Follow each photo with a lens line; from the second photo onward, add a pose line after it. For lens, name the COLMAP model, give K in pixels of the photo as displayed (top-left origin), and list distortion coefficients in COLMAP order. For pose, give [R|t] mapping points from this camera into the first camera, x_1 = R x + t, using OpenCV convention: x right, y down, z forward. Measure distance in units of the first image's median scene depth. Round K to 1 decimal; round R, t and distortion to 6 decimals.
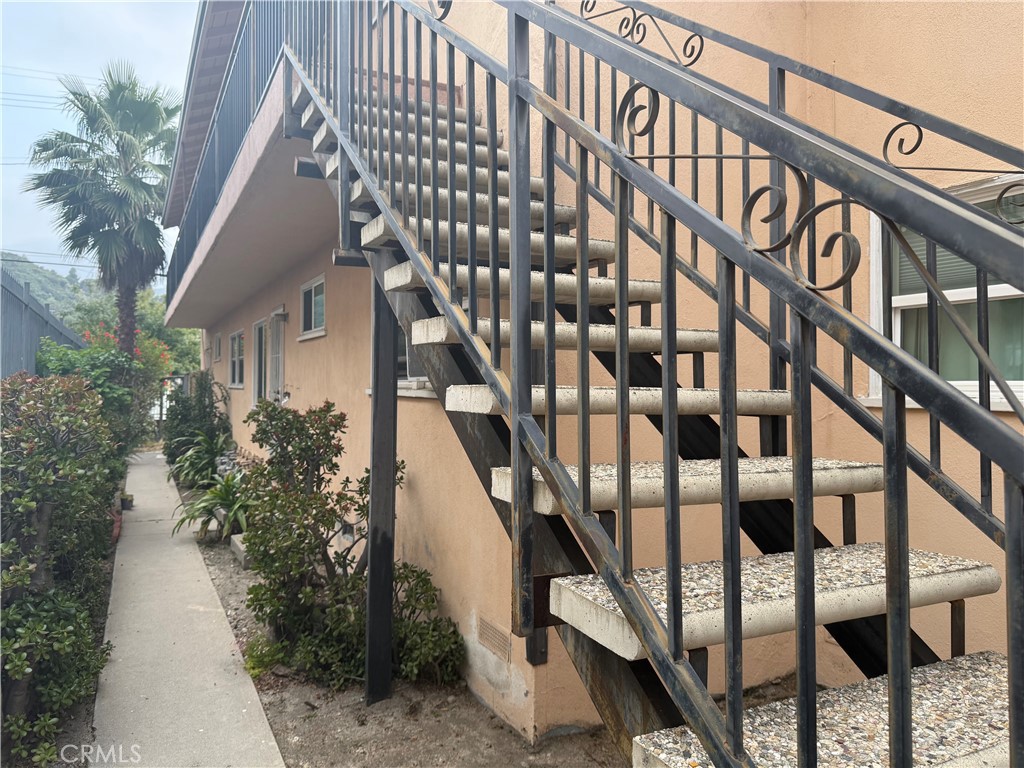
lens RADIAL K [[734.2, 0, 511.6], [0, 734.2, 386.2], [0, 0, 1]] dist [0.058669, -0.087771]
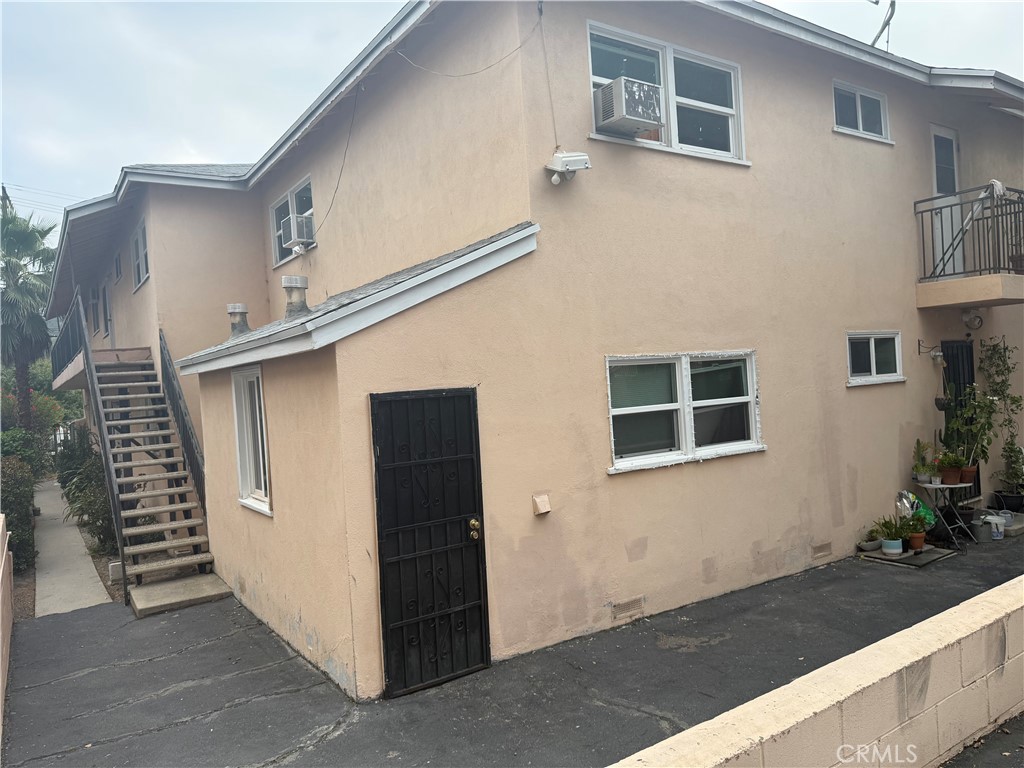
lens RADIAL K [[734.2, 0, 546.8], [0, 734.2, 378.9], [0, 0, 1]] dist [0.058669, -0.087771]
pose [[0.986865, -0.077694, 0.141637, 0.332953], [0.077242, 0.996974, 0.008699, -0.058045], [-0.141884, 0.002355, 0.989880, -0.671329]]
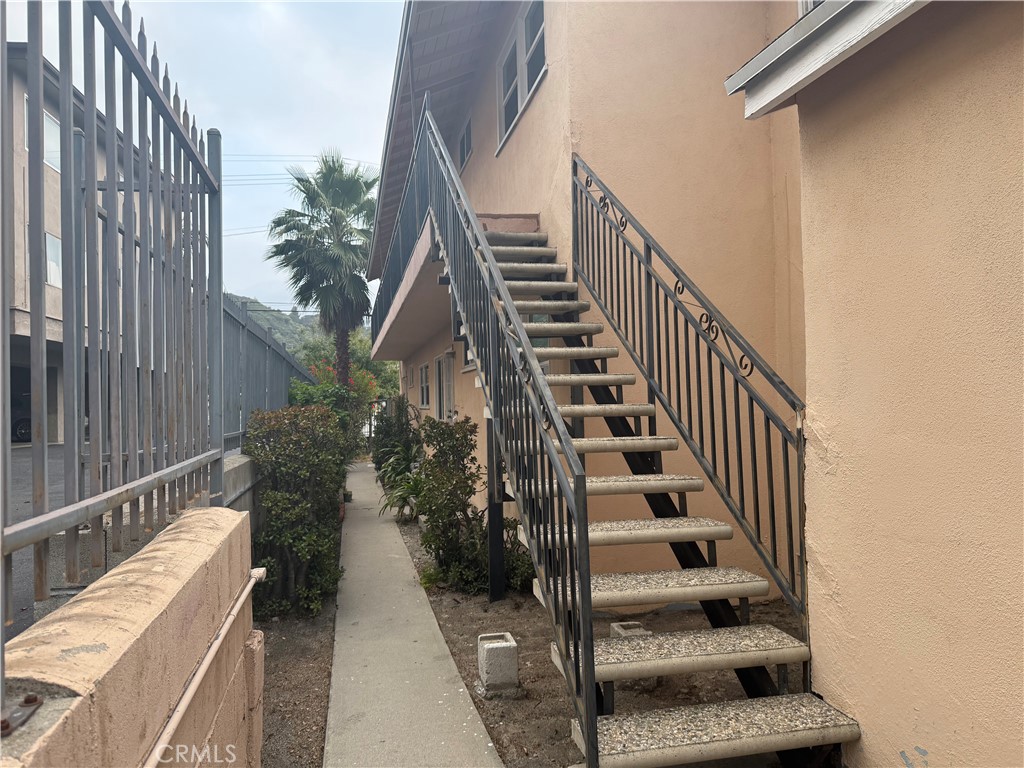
lens RADIAL K [[734.2, 0, 519.7], [0, 734.2, 385.4], [0, 0, 1]] dist [0.058669, -0.087771]
pose [[0.970224, -0.039970, -0.238888, 0.082026], [0.035245, 0.999090, -0.024020, -0.001120], [0.239630, 0.014886, 0.970750, -0.168055]]
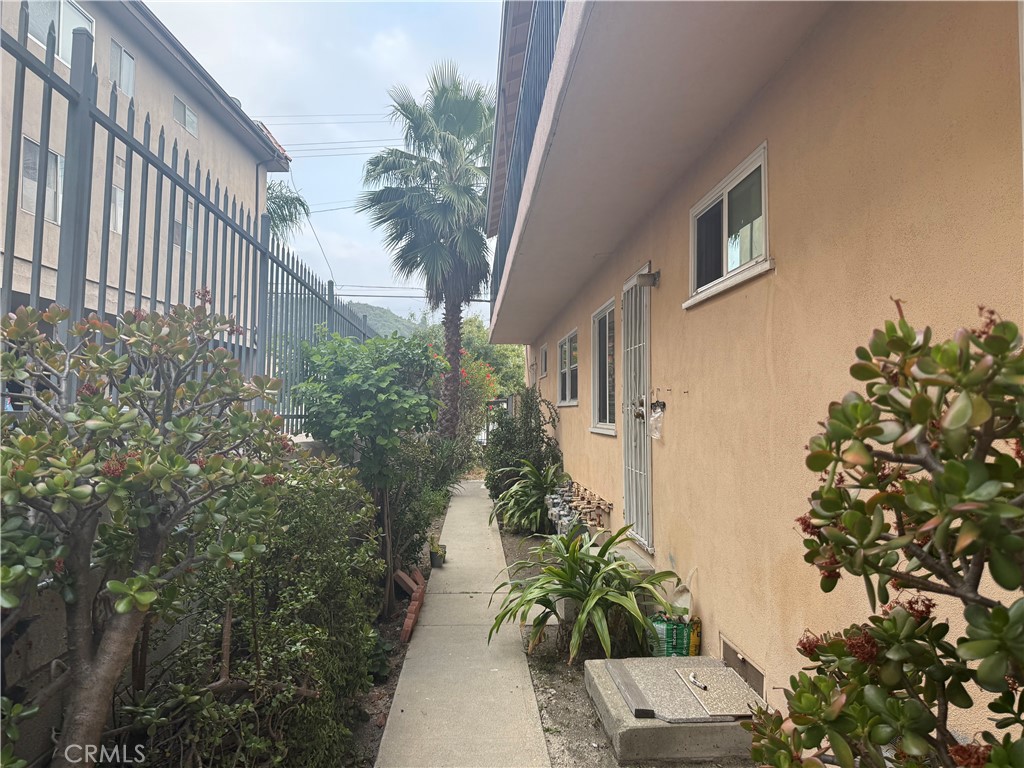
lens RADIAL K [[734.2, 0, 509.2], [0, 734.2, 378.5], [0, 0, 1]] dist [0.058669, -0.087771]
pose [[0.913986, -0.027668, -0.404801, -0.109818], [0.008151, 0.998723, -0.049857, 0.011591], [0.405664, 0.042269, 0.913045, 0.254252]]
